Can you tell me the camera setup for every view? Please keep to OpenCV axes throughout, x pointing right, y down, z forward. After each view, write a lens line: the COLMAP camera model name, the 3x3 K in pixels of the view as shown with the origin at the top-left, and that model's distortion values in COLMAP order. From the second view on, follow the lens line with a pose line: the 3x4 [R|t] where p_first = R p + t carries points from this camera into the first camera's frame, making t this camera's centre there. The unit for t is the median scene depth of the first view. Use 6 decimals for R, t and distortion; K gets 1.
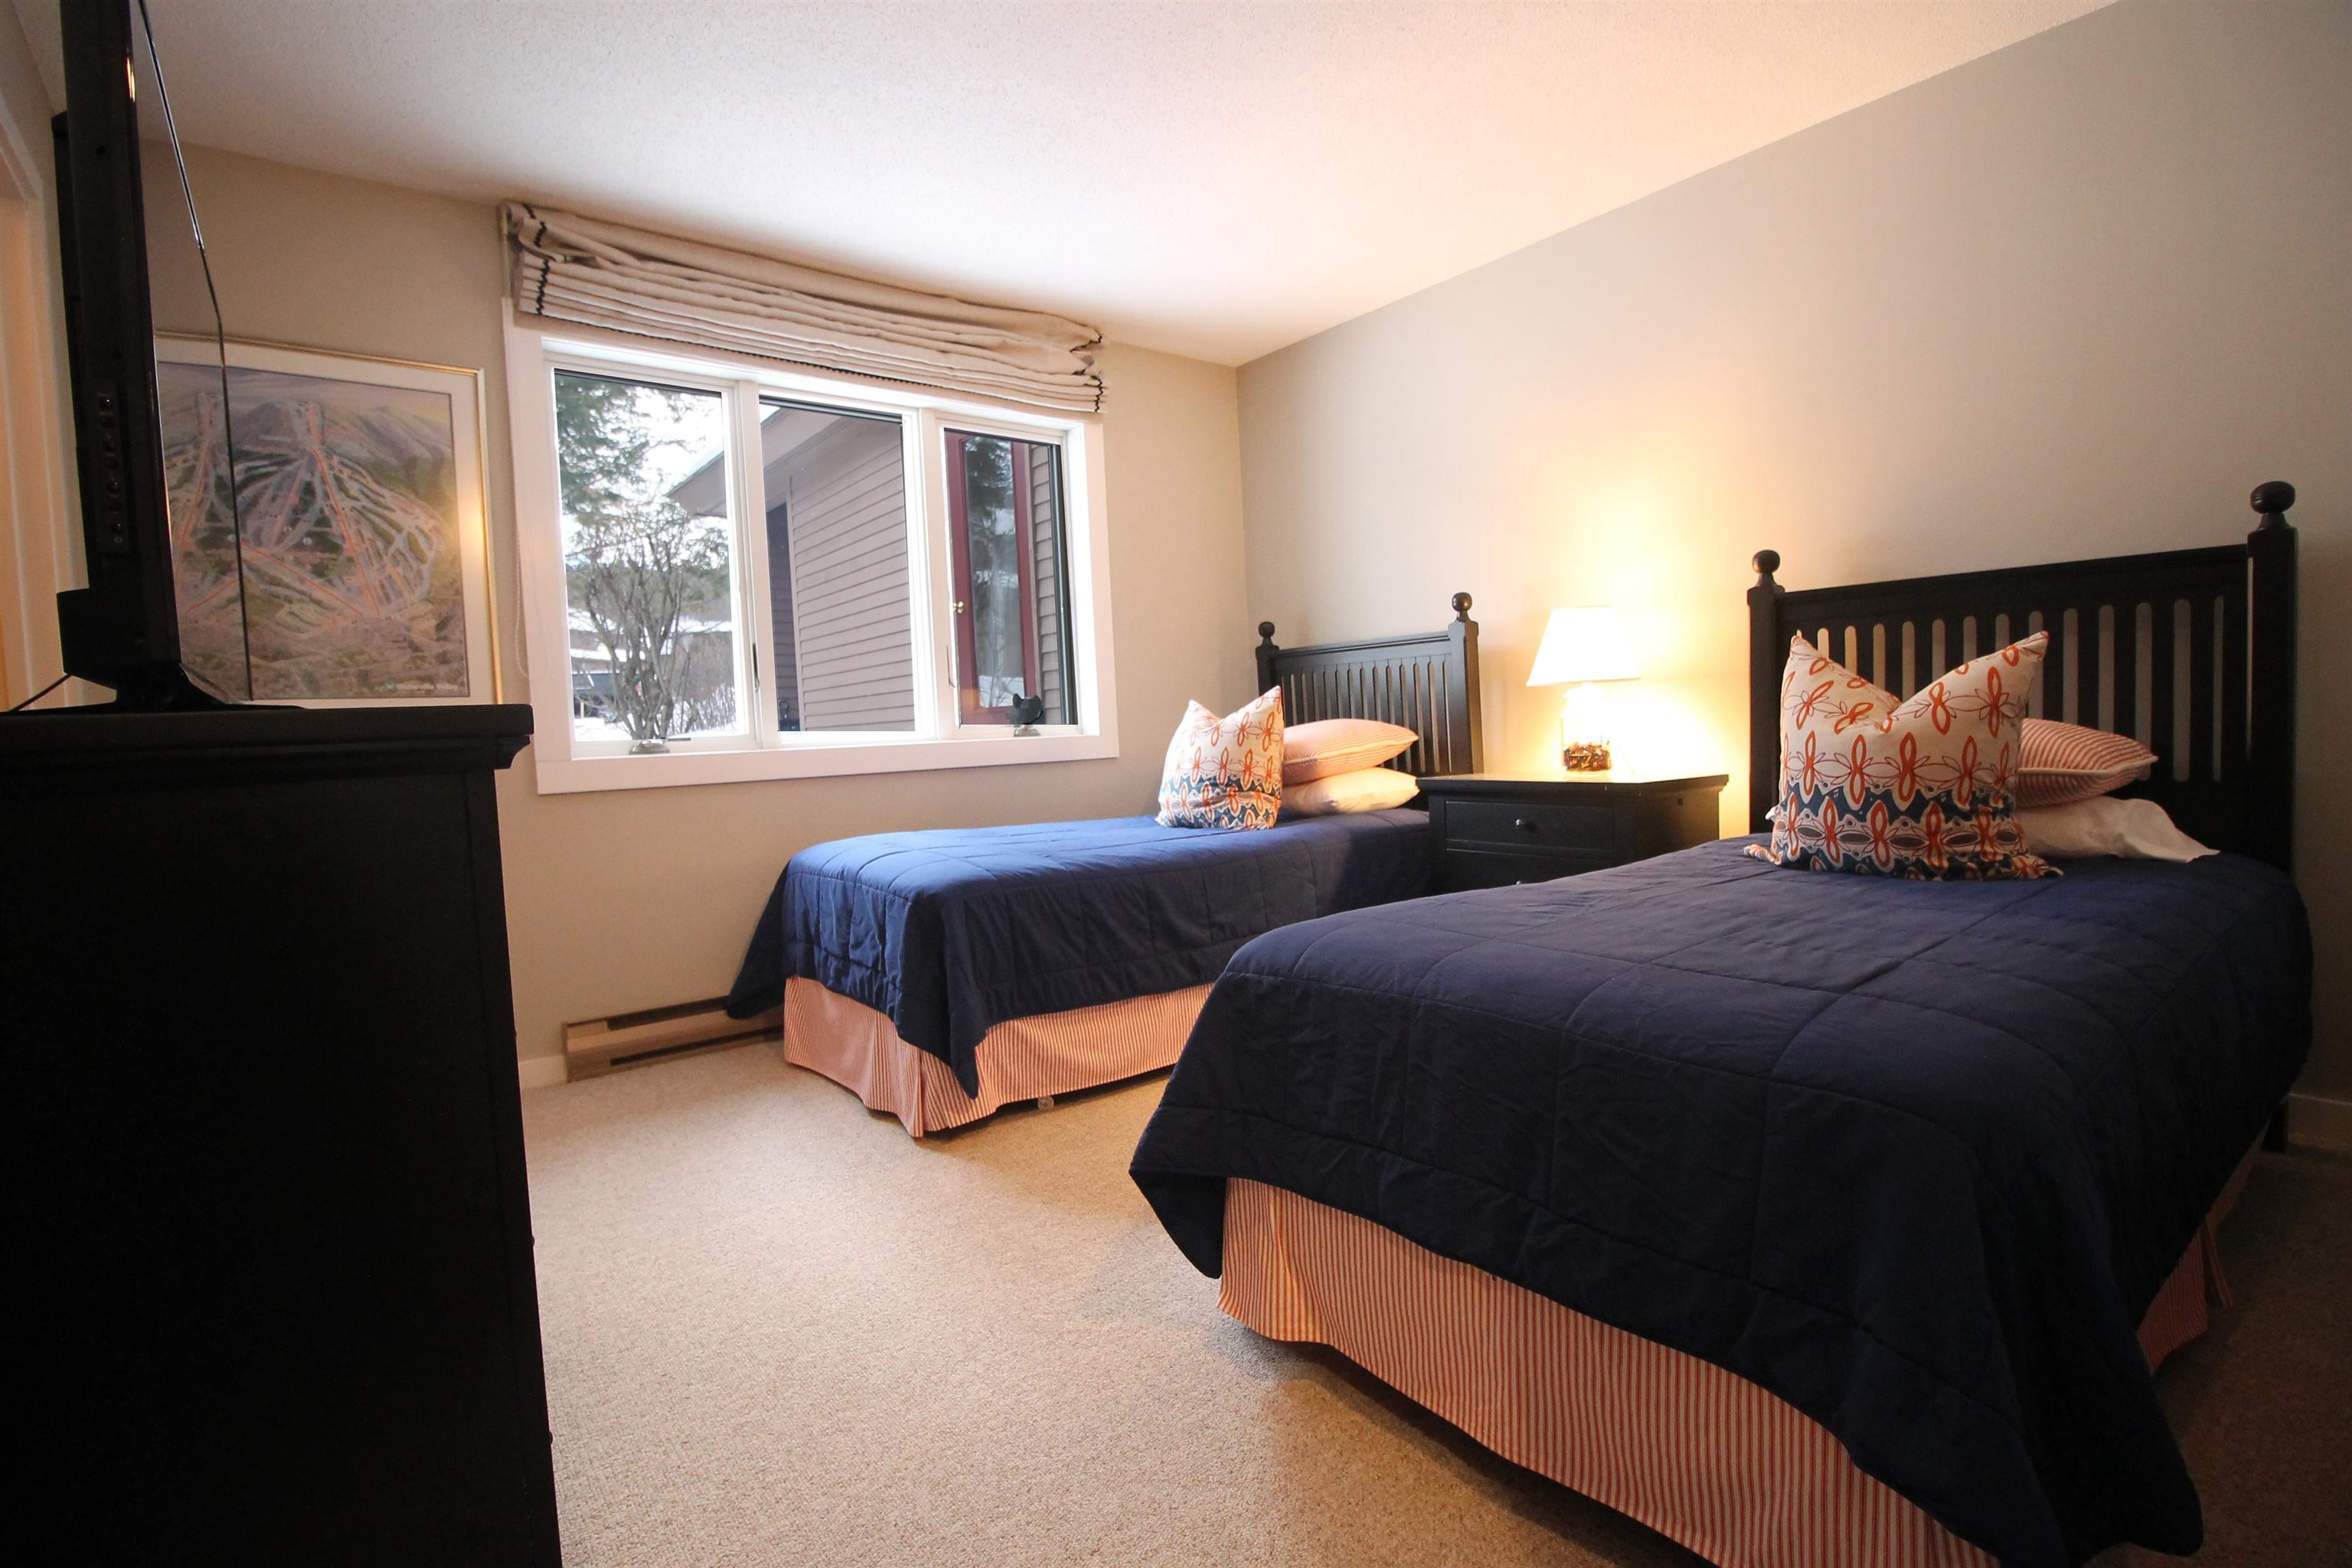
lens RADIAL K [[1109.0, 0, 1188.8], [0, 1109.0, 773.6], [0, 0, 1]] dist [0.002414, -0.012440]
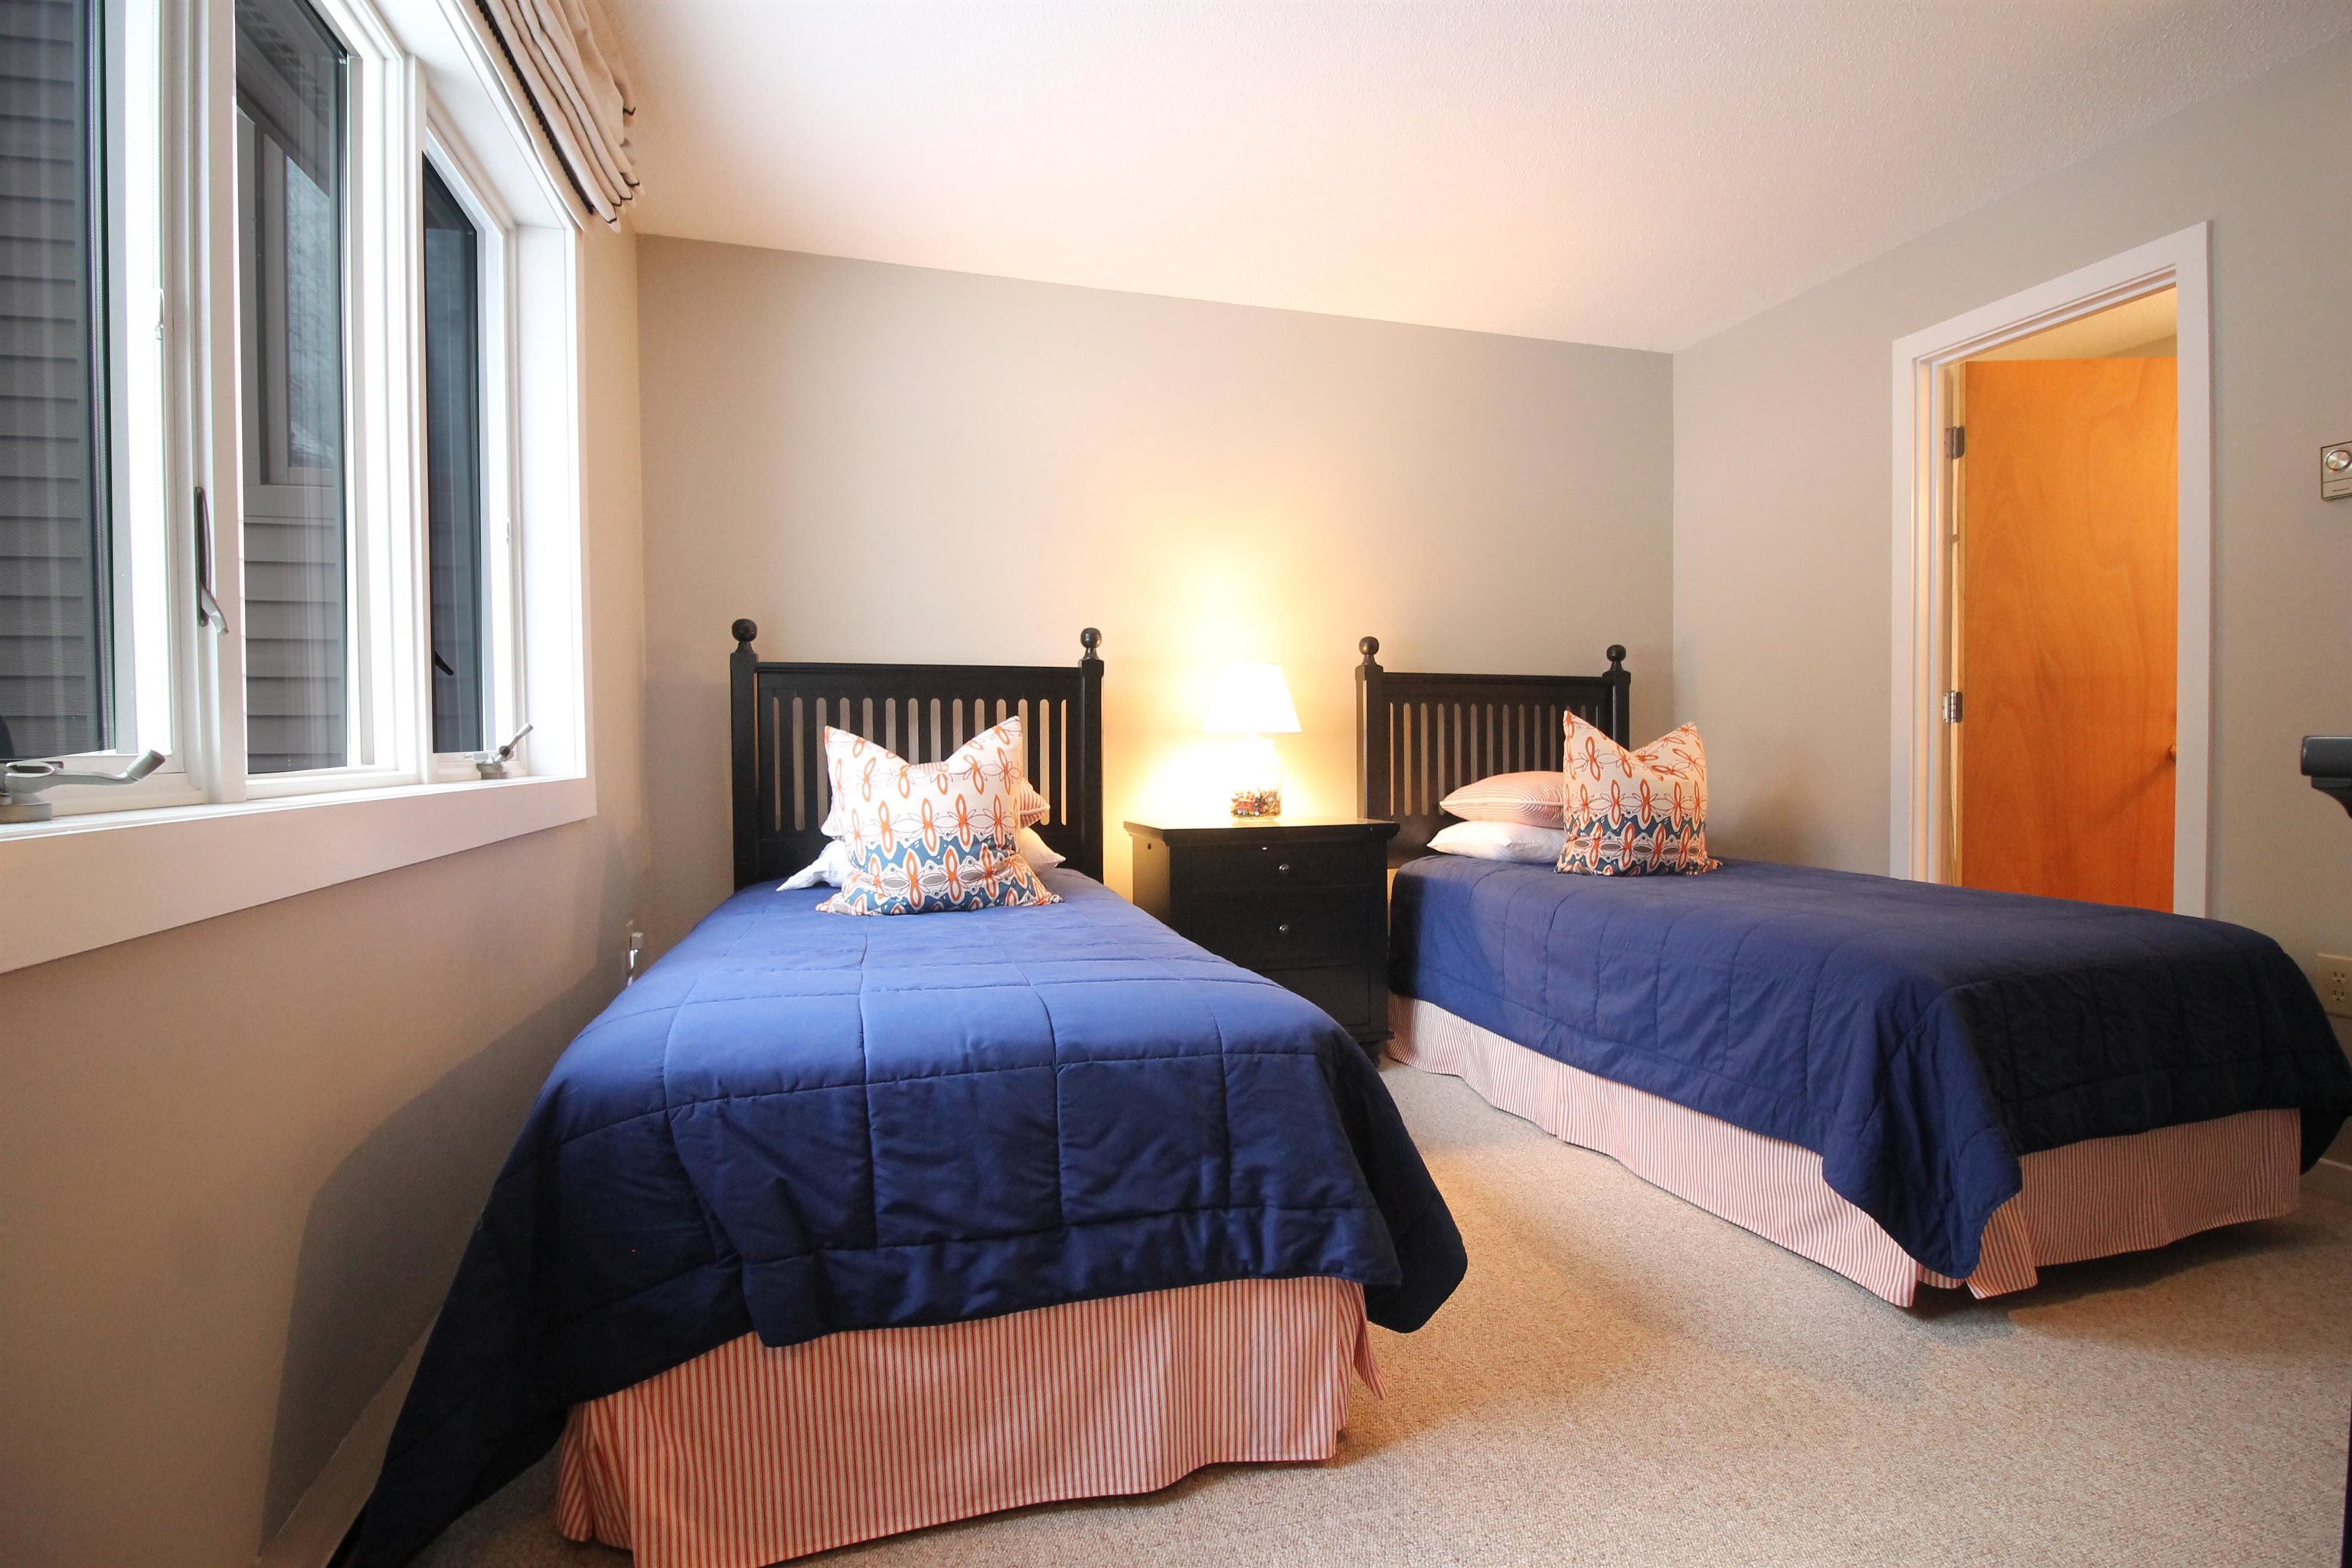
lens RADIAL K [[1026.5, 0, 1176.0], [0, 1026.5, 784.0], [0, 0, 1]] dist [0.000561, -0.024378]
pose [[0.395415, 0.013220, 0.918407, -0.532718], [0.032381, 0.999074, -0.028322, -0.007639], [-0.917932, 0.040938, 0.394621, 0.633289]]
